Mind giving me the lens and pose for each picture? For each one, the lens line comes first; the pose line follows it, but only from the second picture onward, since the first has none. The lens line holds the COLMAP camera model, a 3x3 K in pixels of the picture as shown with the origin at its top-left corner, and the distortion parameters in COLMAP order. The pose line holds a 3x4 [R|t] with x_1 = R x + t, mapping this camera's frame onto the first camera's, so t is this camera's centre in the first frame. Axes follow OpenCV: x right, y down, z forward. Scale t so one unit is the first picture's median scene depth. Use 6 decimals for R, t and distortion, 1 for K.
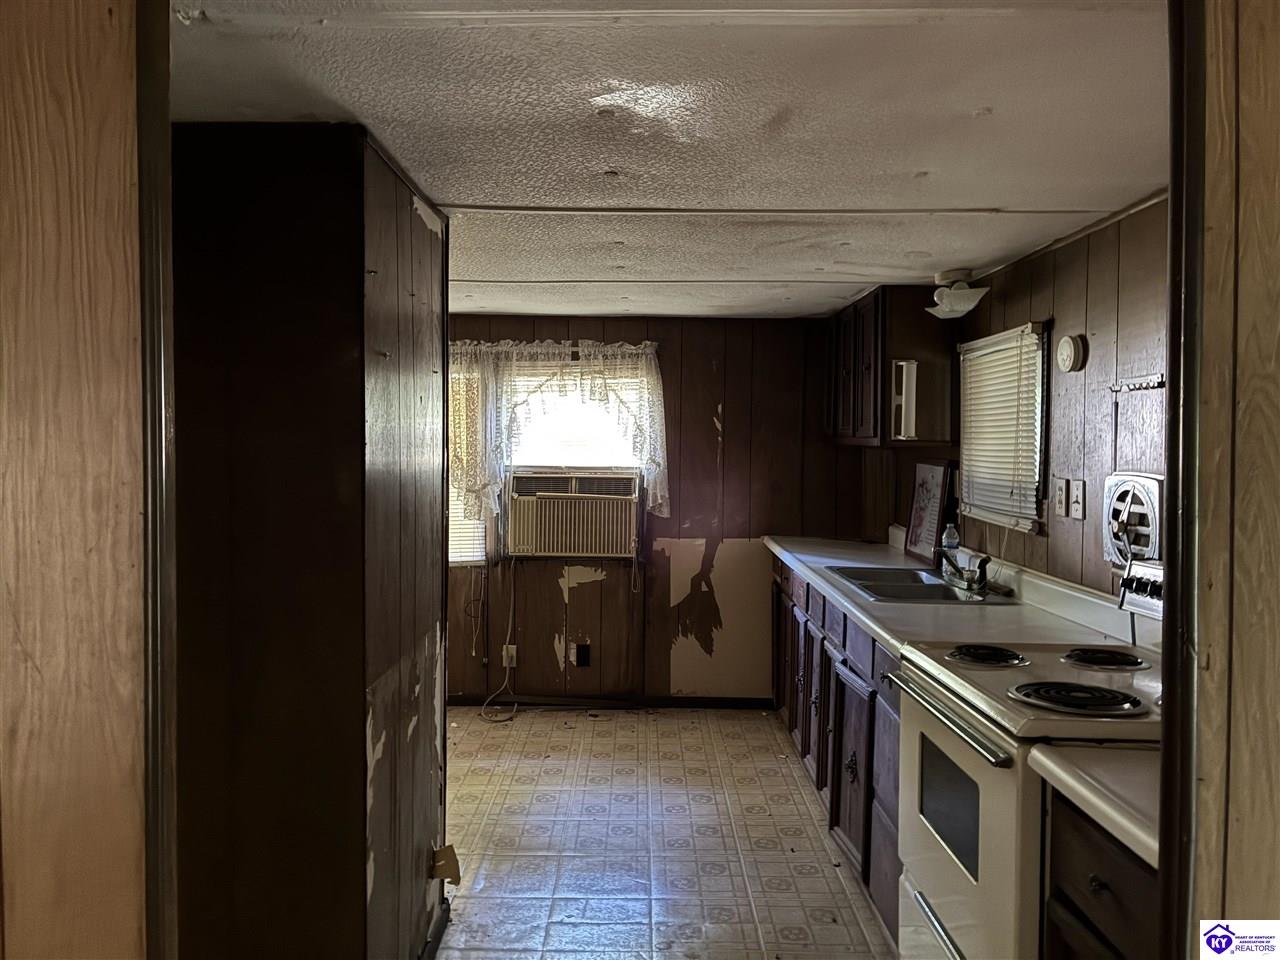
lens RADIAL K [[969.1, 0, 636.7], [0, 969.1, 479.2], [0, 0, 1]] dist [0.035764, -0.045512]
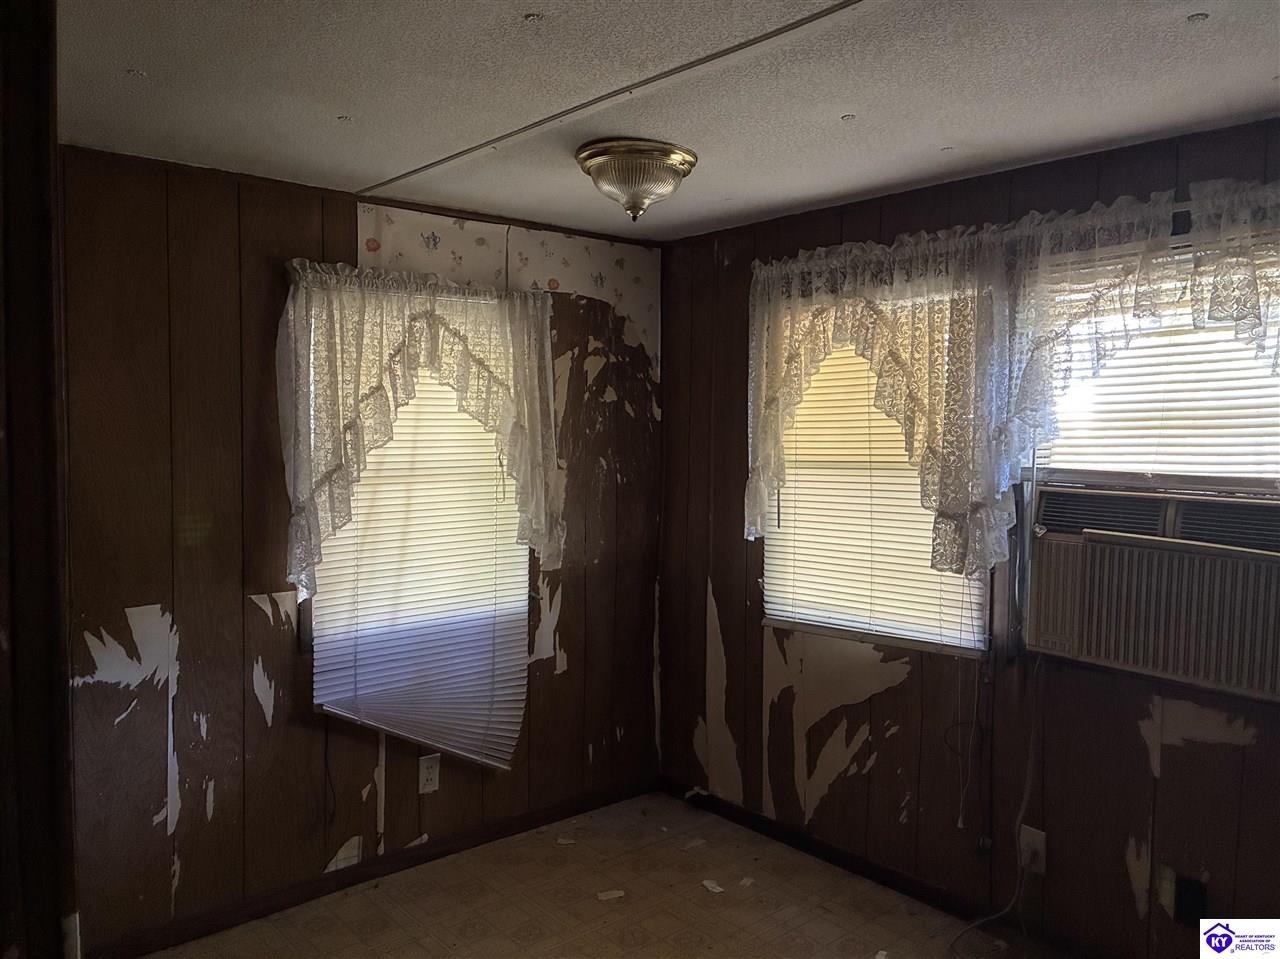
lens RADIAL K [[969.1, 0, 631.3], [0, 969.1, 476.1], [0, 0, 1]] dist [0.035764, -0.045512]
pose [[0.630460, 0.039396, -0.775221, 0.123529], [-0.031048, 0.999192, 0.025528, -0.017039], [0.775601, 0.007975, 0.631173, 0.528151]]
